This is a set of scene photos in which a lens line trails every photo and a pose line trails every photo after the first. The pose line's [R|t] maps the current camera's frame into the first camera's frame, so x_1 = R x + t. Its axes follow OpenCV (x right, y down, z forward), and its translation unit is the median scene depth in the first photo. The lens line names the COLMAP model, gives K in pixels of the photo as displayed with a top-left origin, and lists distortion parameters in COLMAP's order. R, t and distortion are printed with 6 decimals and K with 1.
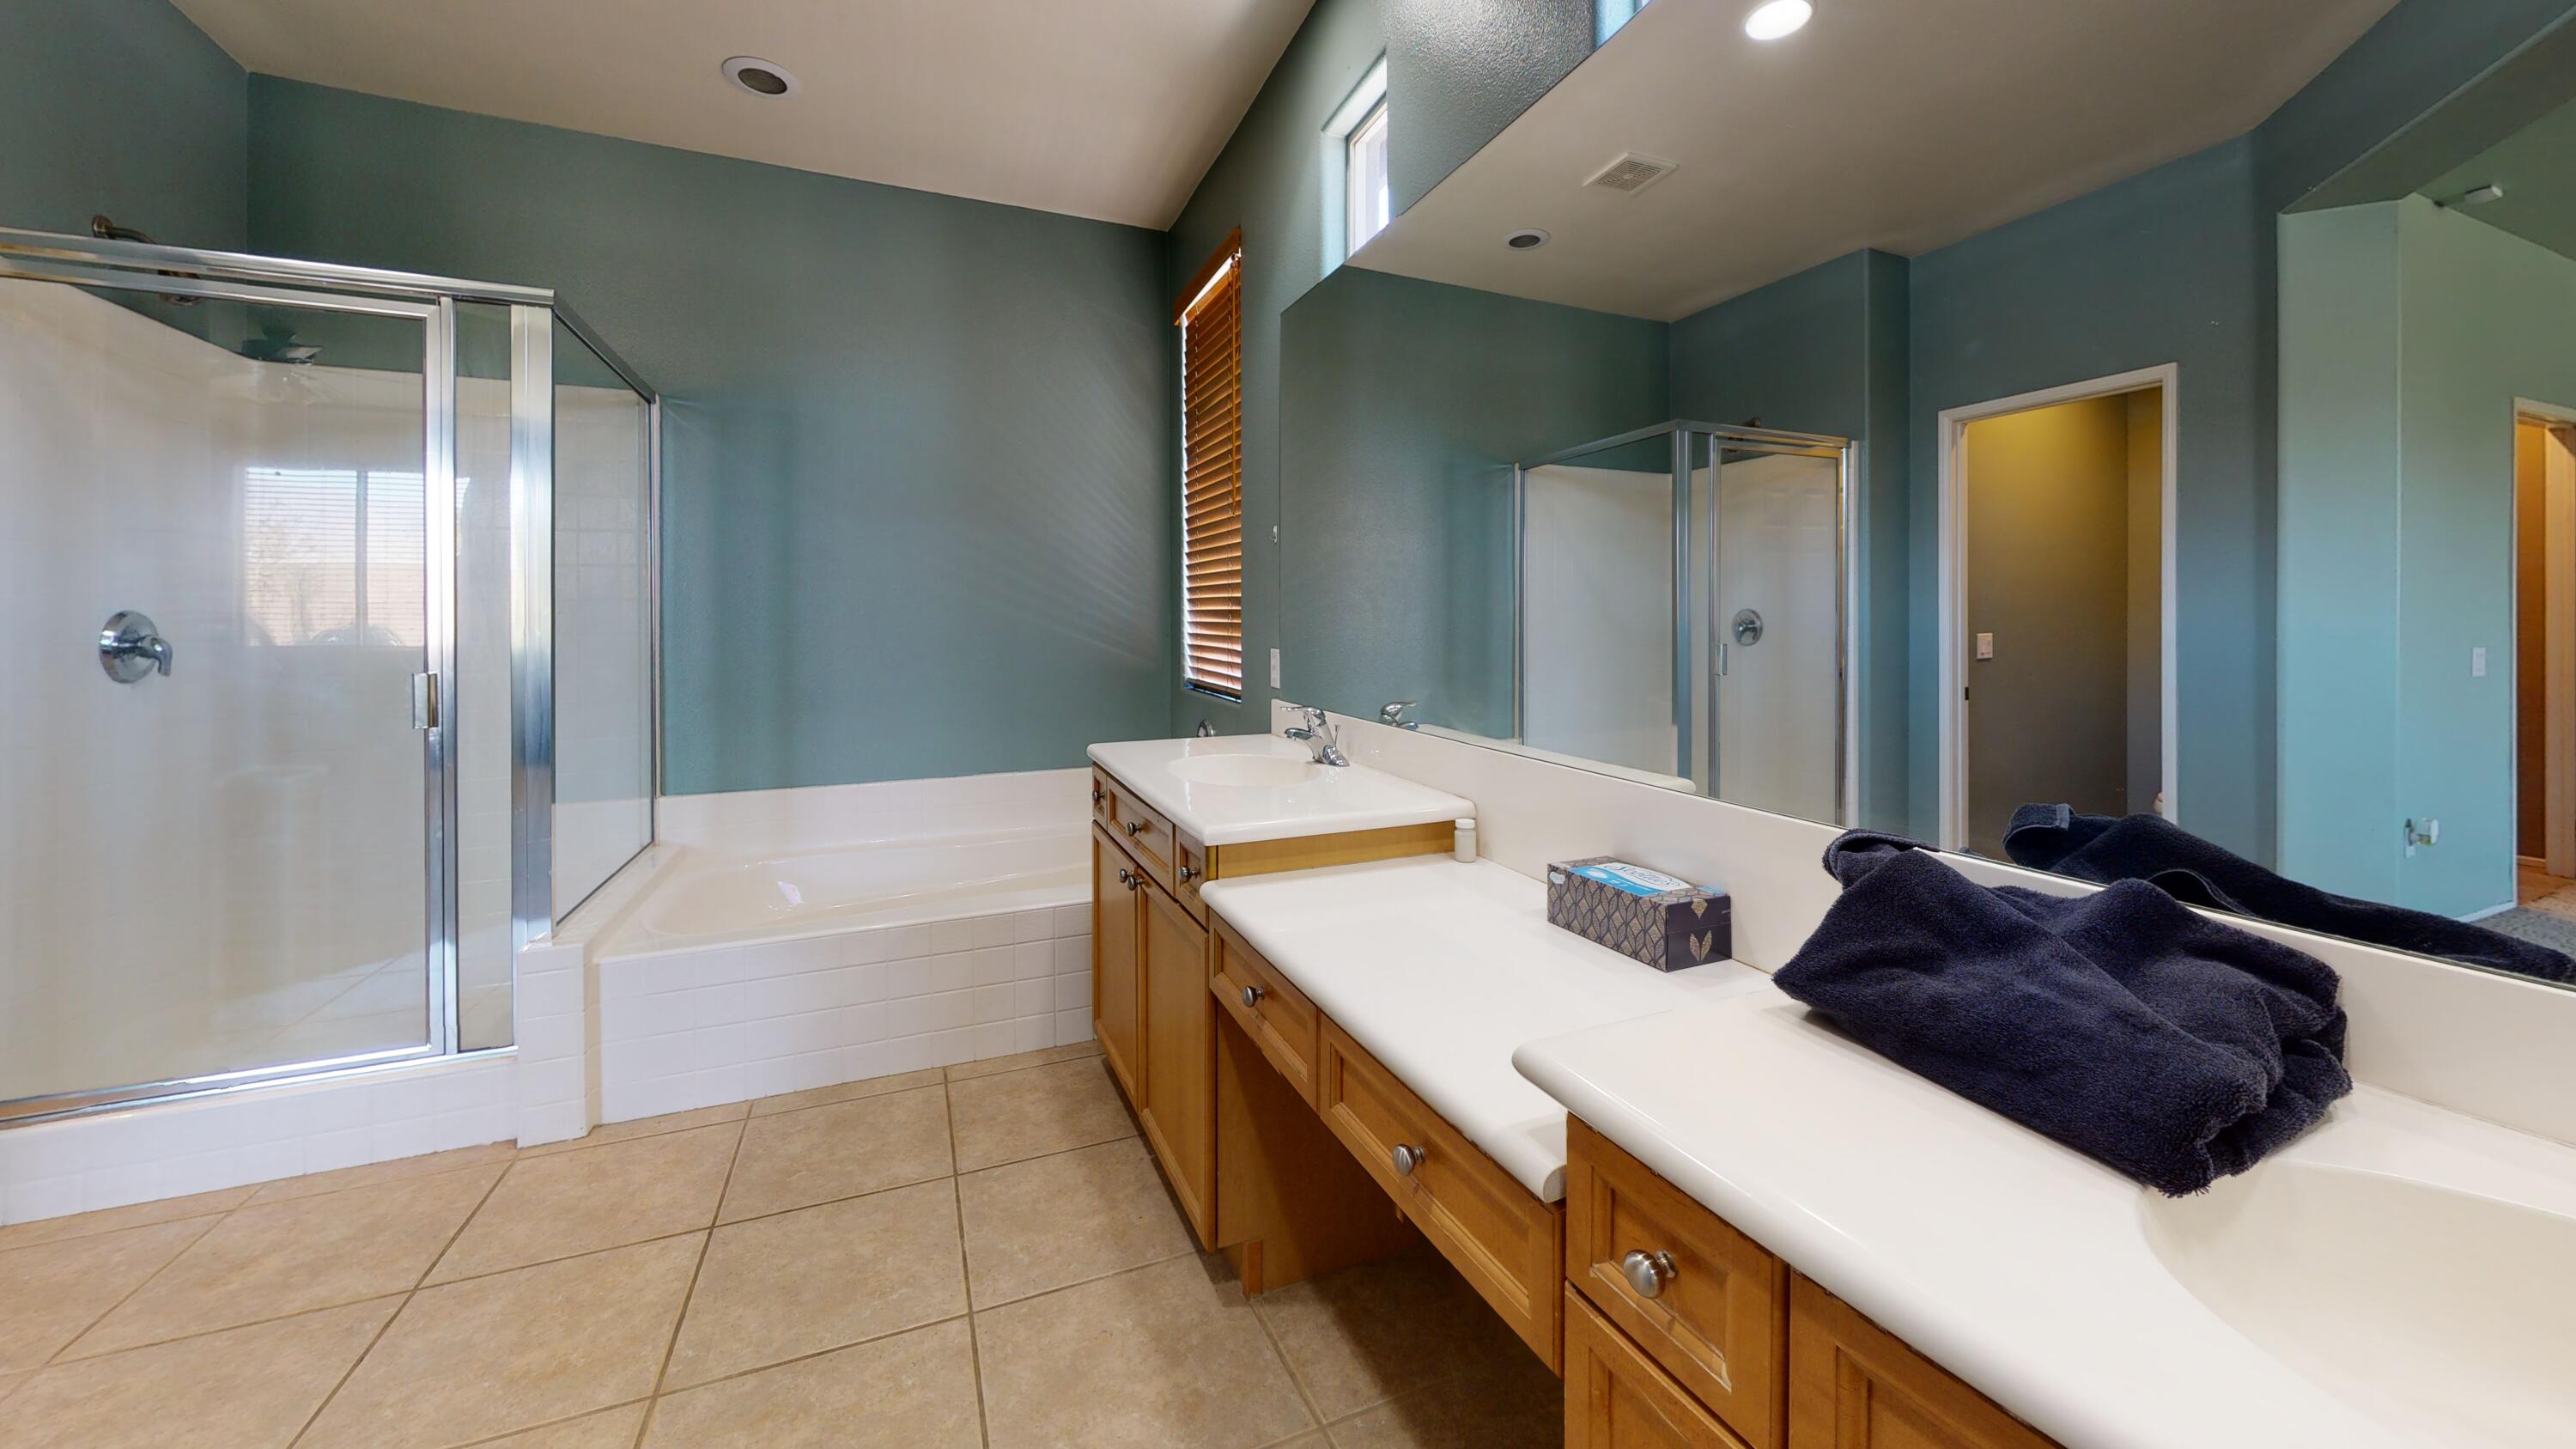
lens RADIAL K [[915.2, 0, 1294.3], [0, 915.2, 731.0], [0, 0, 1]] dist [0.000811, -0.000017]
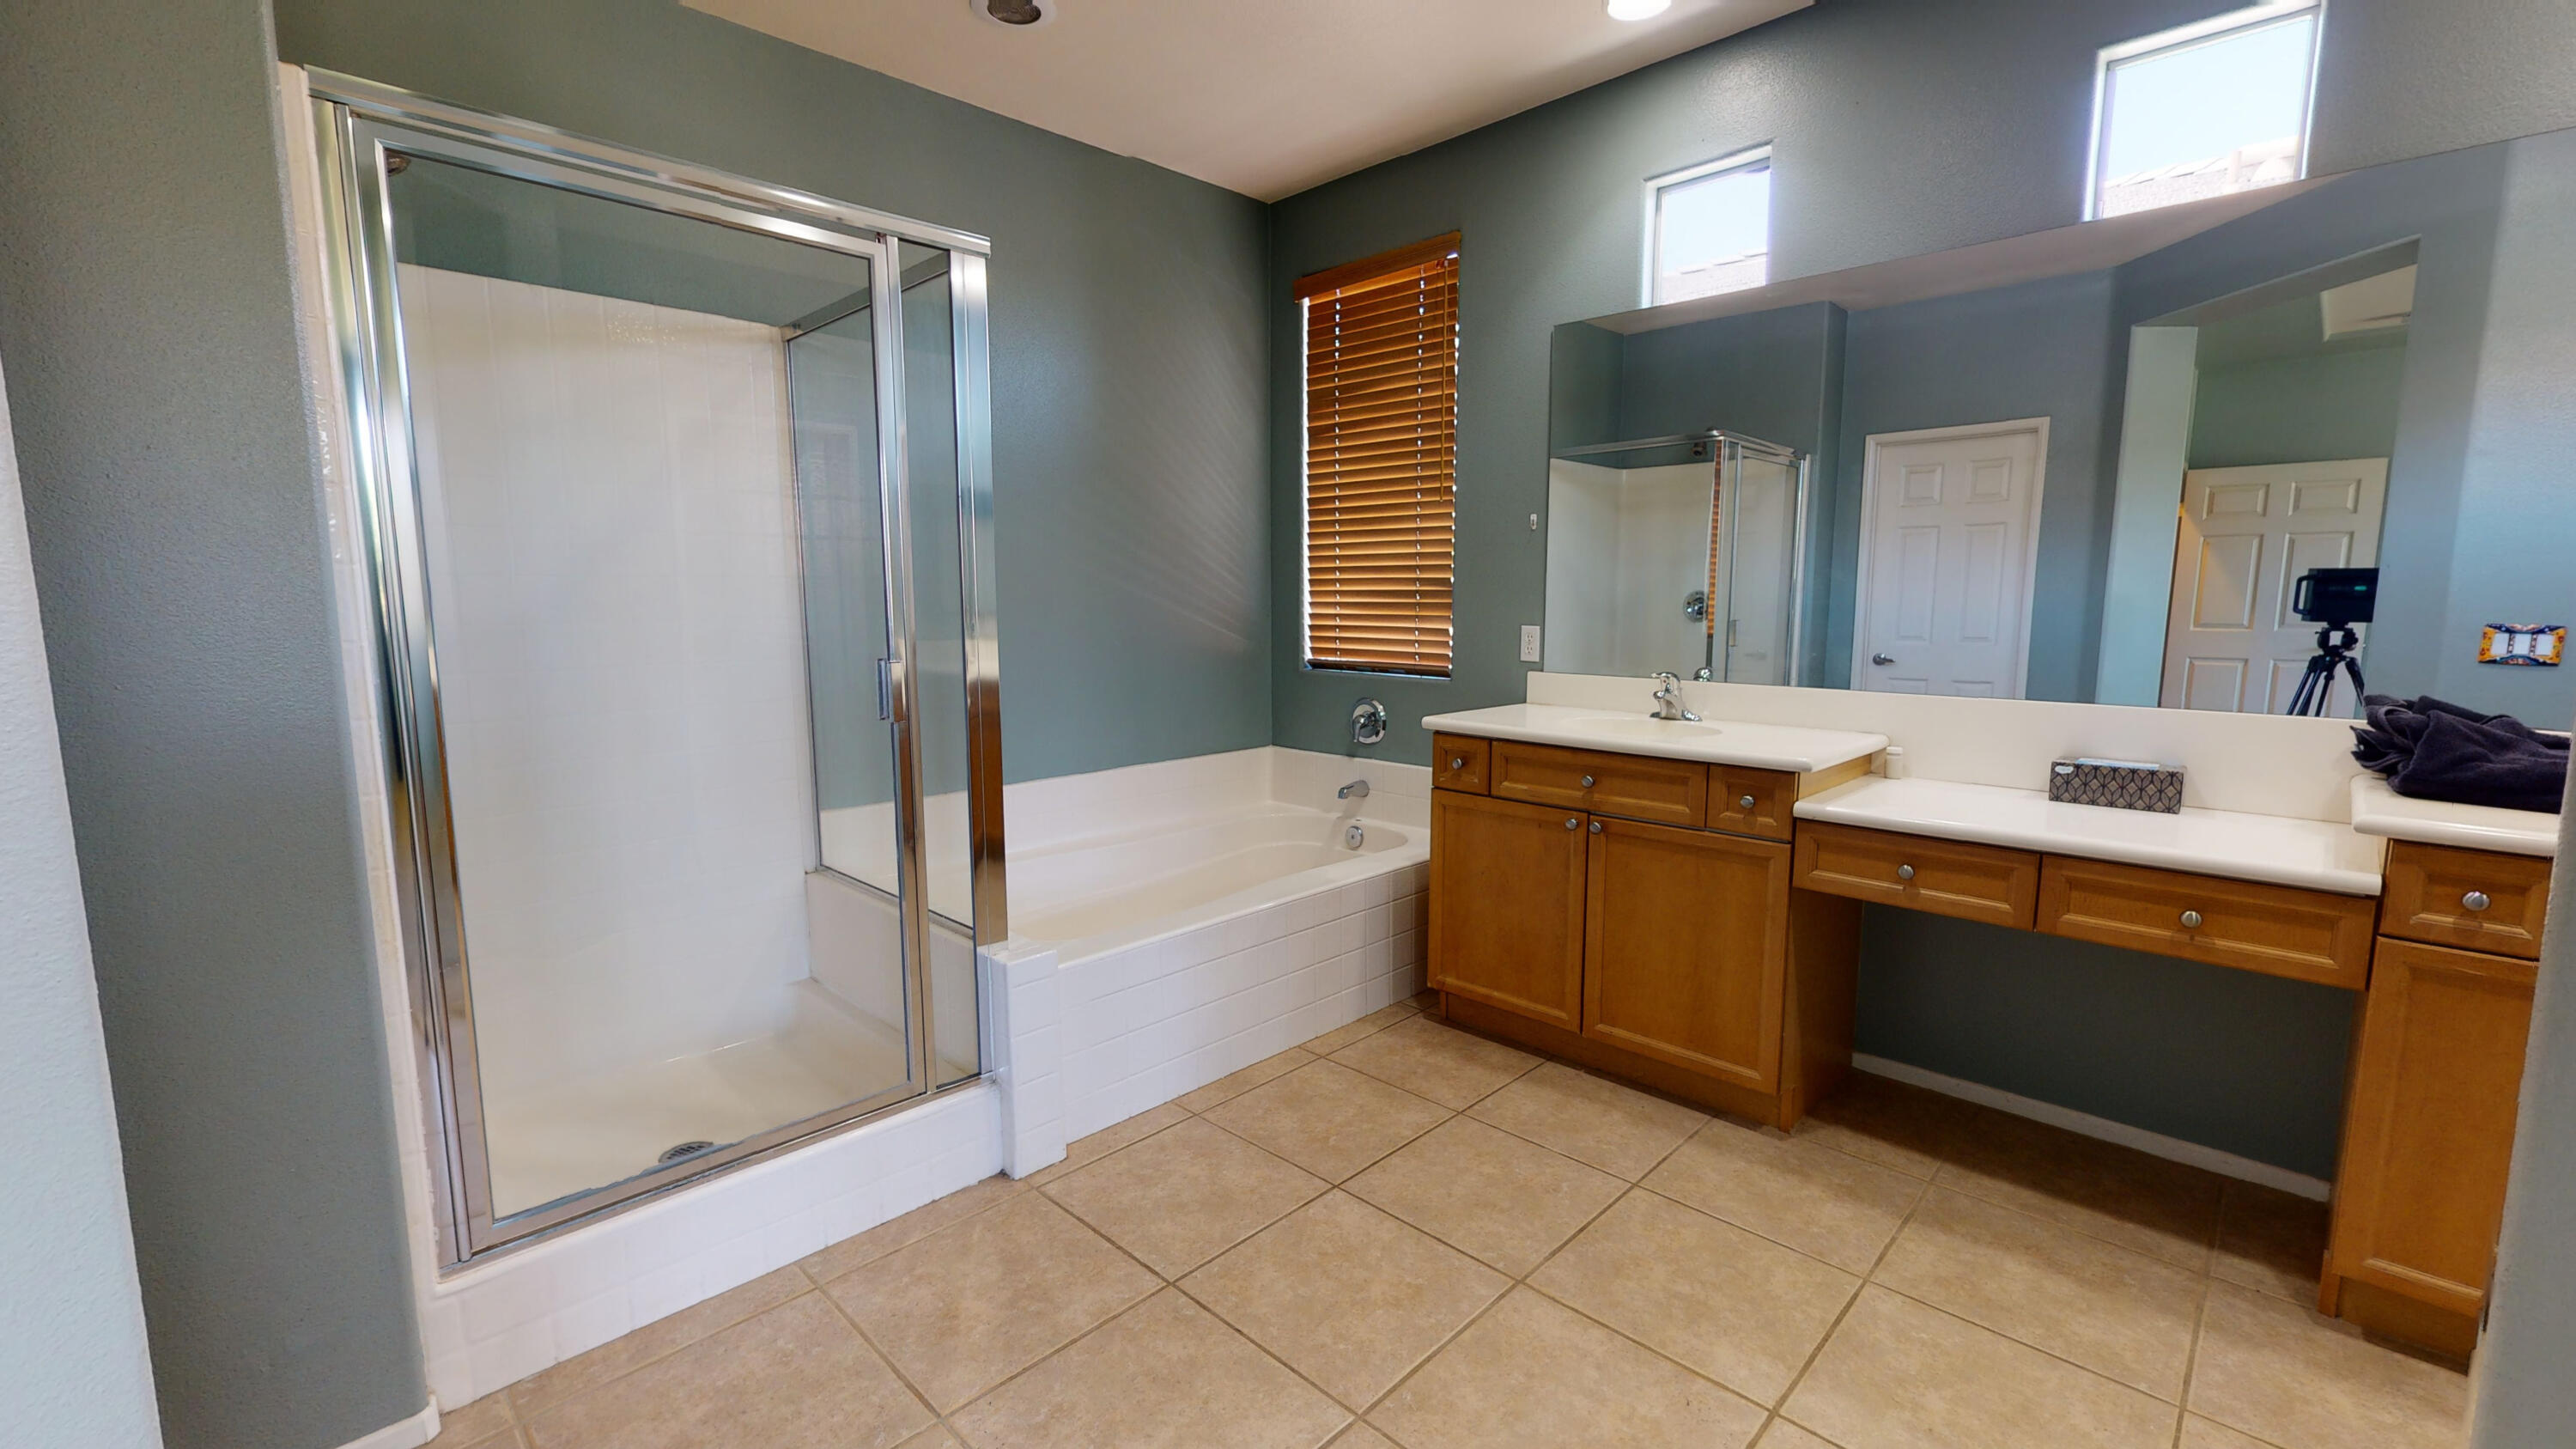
lens RADIAL K [[1014.2, 0, 1340.6], [0, 1014.2, 727.3], [0, 0, 1]] dist [-0.000840, -0.000180]
pose [[0.927115, -0.051018, 0.371289, -0.910428], [0.049873, 0.998675, 0.012692, 0.007469], [-0.371444, 0.006750, 0.928431, -0.063508]]
